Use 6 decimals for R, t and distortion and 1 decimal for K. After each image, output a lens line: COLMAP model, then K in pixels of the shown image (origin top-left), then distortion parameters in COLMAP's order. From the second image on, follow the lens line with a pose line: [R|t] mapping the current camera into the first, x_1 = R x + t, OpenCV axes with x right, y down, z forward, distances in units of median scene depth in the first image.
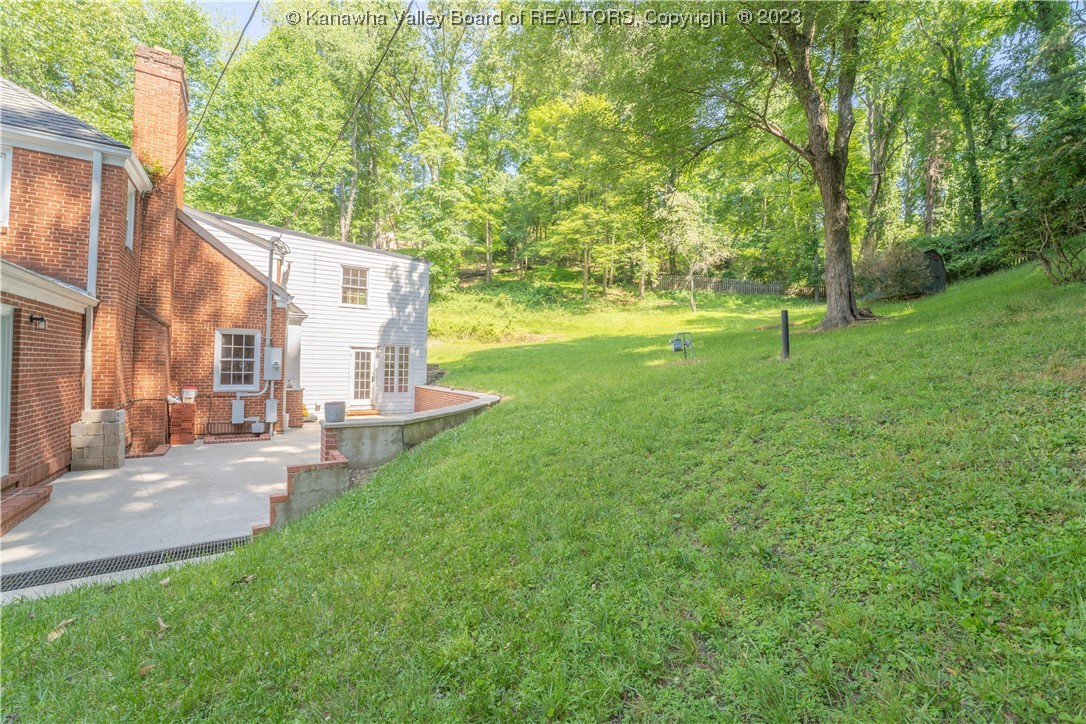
lens RADIAL K [[441.9, 0, 540.7], [0, 441.9, 361.9], [0, 0, 1]] dist [-0.026317, 0.001448]
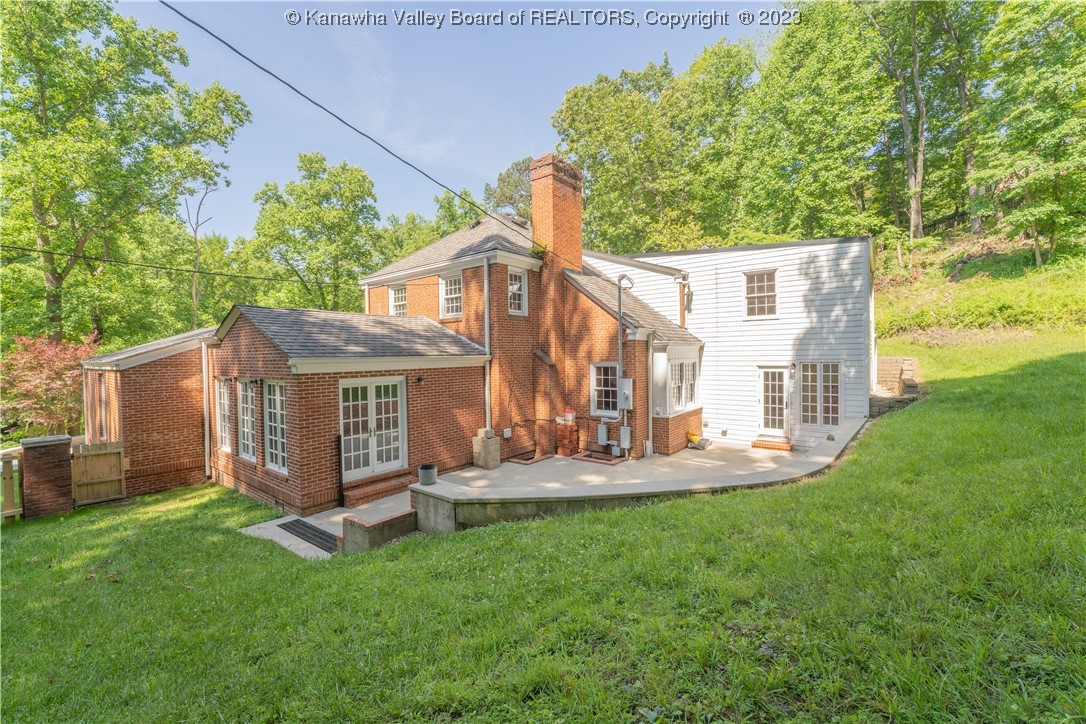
lens RADIAL K [[441.9, 0, 541.6], [0, 441.9, 362.3], [0, 0, 1]] dist [-0.026317, 0.001448]
pose [[0.310882, -0.004139, -0.950440, 0.242747], [0.033873, 0.999403, 0.006727, -0.060137], [0.949845, -0.034286, 0.310837, 0.327877]]
